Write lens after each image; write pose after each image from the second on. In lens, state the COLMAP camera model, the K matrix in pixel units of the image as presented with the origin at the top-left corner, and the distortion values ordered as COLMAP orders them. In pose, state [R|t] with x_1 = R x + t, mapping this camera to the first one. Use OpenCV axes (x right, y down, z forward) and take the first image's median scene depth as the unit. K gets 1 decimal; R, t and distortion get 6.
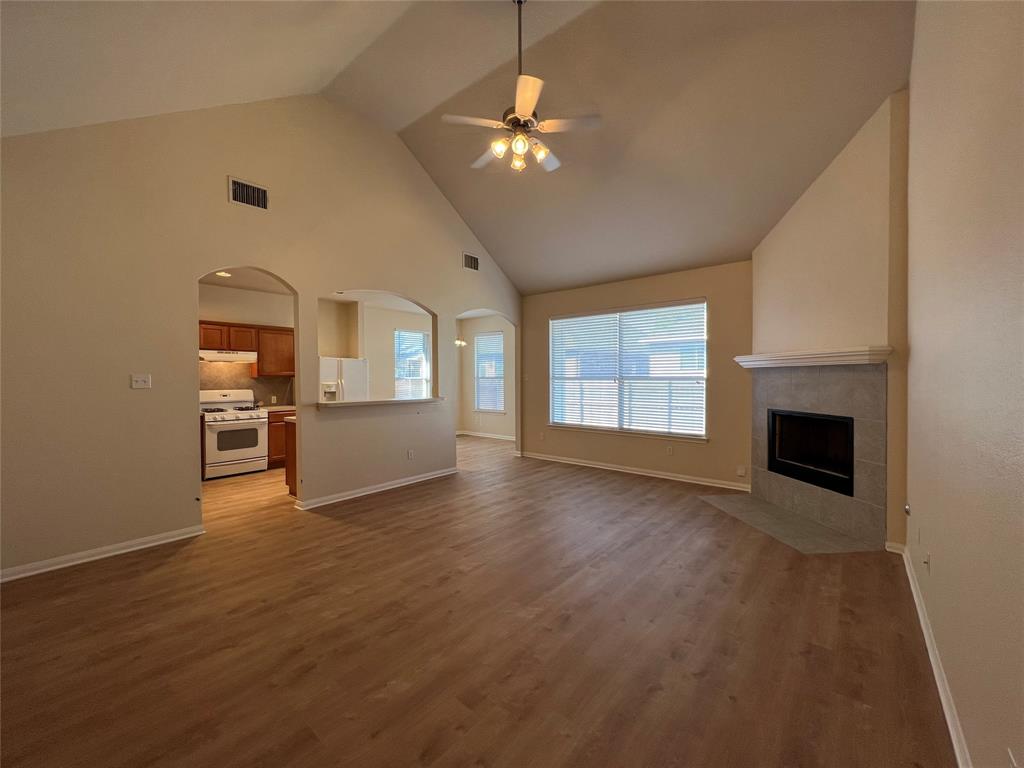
lens RADIAL K [[410.8, 0, 511.8], [0, 410.8, 381.3], [0, 0, 1]] dist [0.001041, 0.001126]
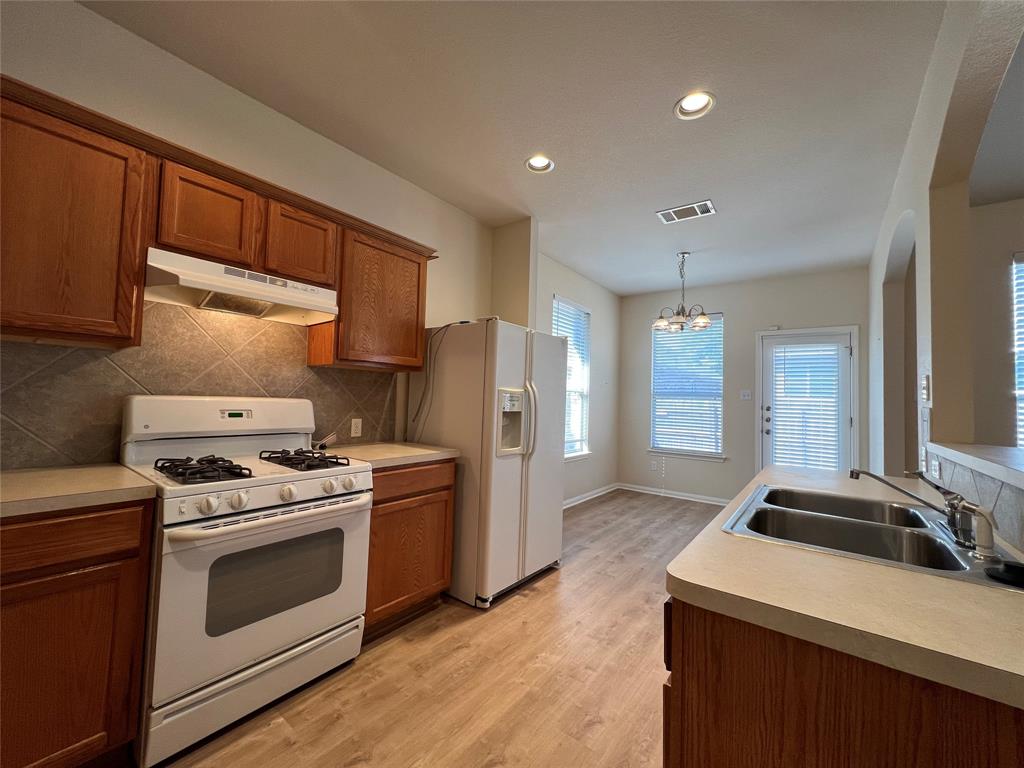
lens RADIAL K [[410.8, 0, 512.7], [0, 410.8, 383.9], [0, 0, 1]] dist [0.001041, 0.001126]
pose [[0.998344, 0.037353, 0.043755, -0.564396], [-0.035360, 0.998340, -0.045473, 0.019819], [-0.045381, 0.043850, 0.998007, 0.758998]]
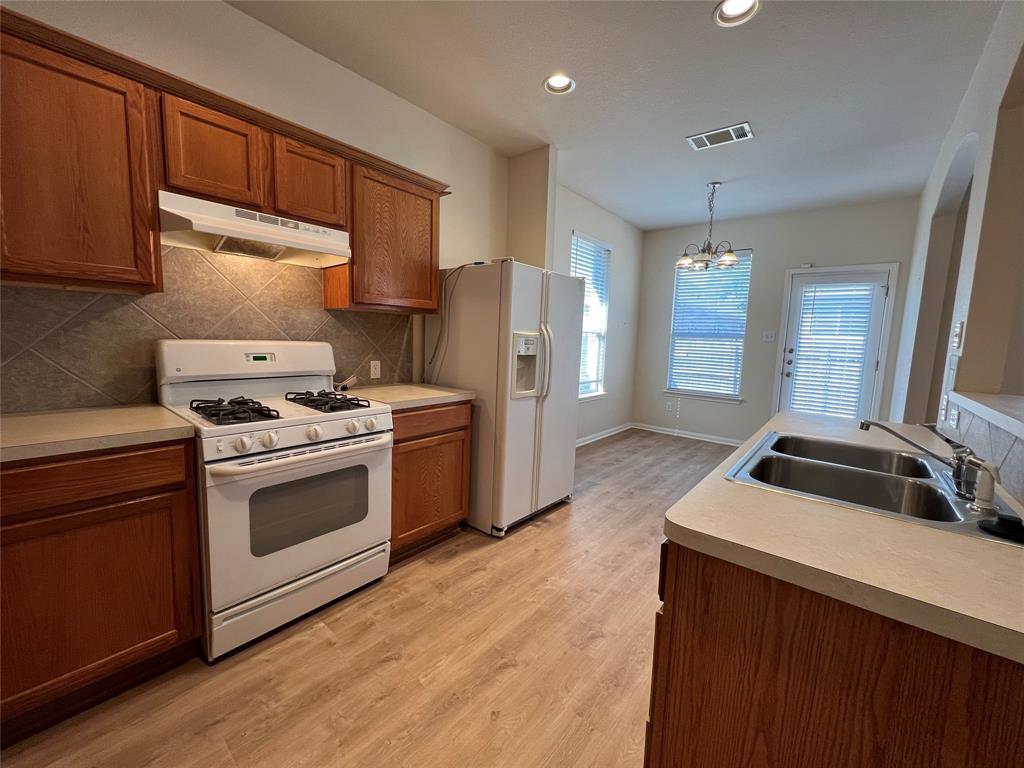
lens RADIAL K [[410.8, 0, 512.6], [0, 410.8, 383.4], [0, 0, 1]] dist [0.001041, 0.001126]
pose [[0.999186, 0.039788, 0.006722, -0.561585], [-0.040278, 0.993496, 0.106501, 0.012874], [-0.002441, -0.106685, 0.994290, 0.755619]]
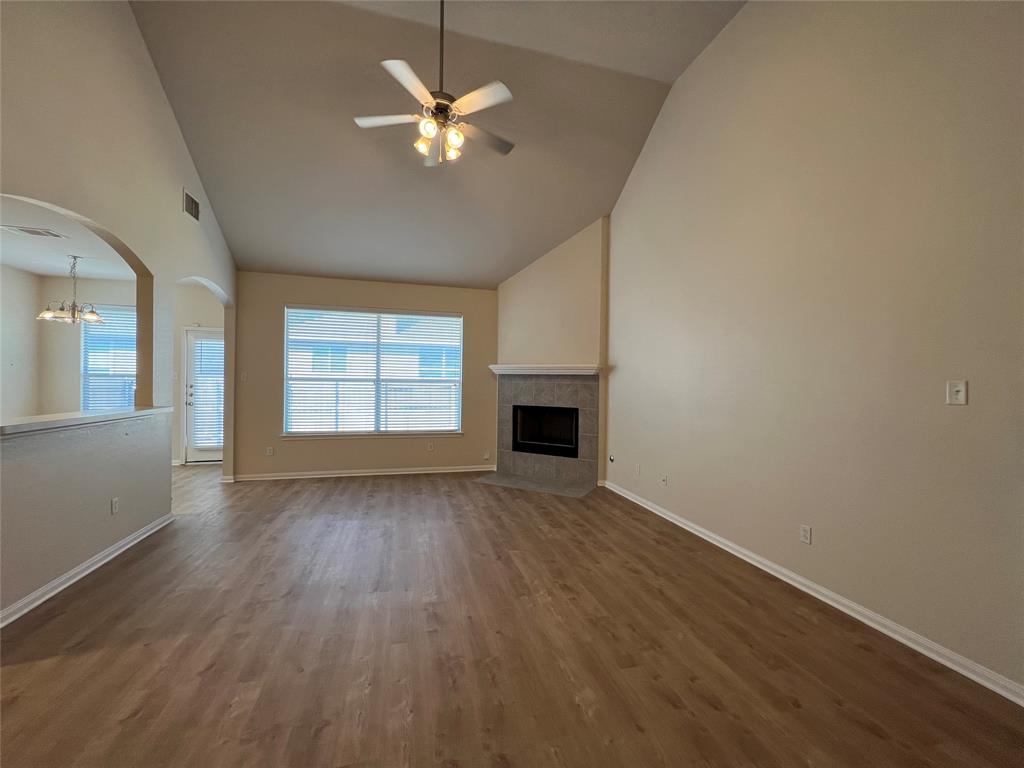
lens RADIAL K [[410.8, 0, 508.8], [0, 410.8, 383.6], [0, 0, 1]] dist [0.001041, 0.001126]
pose [[0.570751, 0.007385, 0.821090, -0.413883], [-0.009332, 0.999953, -0.002507, -0.000230], [-0.821070, -0.006231, 0.570793, 0.207496]]
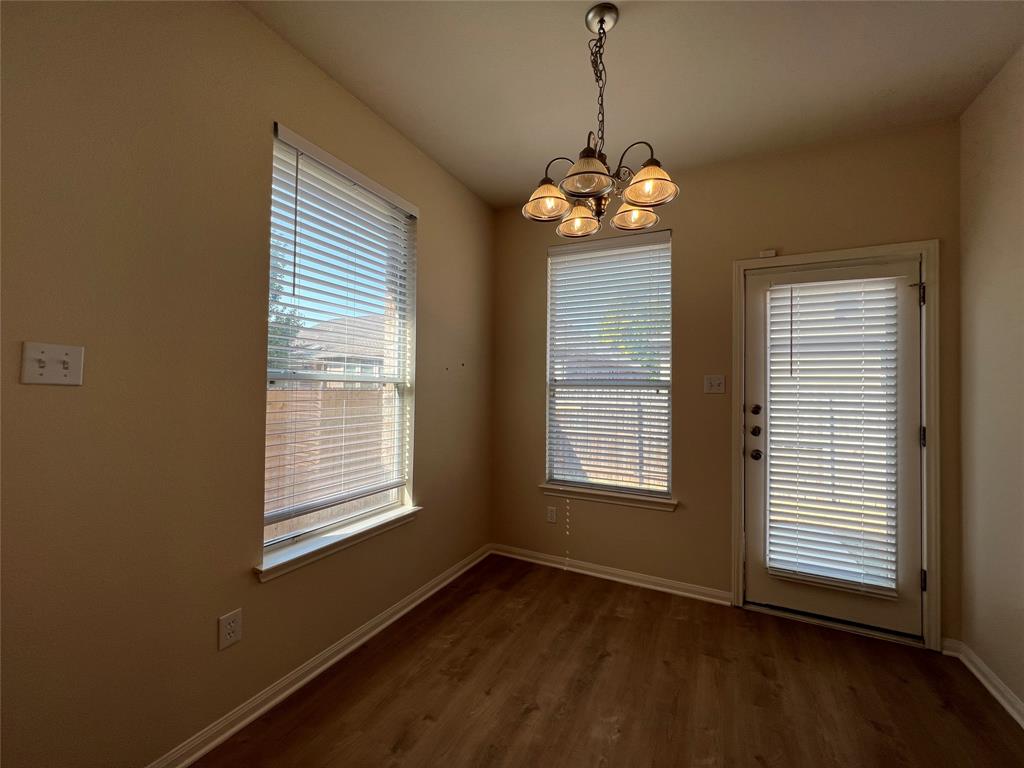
lens RADIAL K [[410.8, 0, 513.7], [0, 410.8, 381.7], [0, 0, 1]] dist [0.001041, 0.001126]
pose [[0.973649, 0.022905, 0.226898, -0.338410], [-0.017807, 0.999541, -0.024489, -0.002230], [-0.227355, 0.019803, 0.973611, 1.243250]]
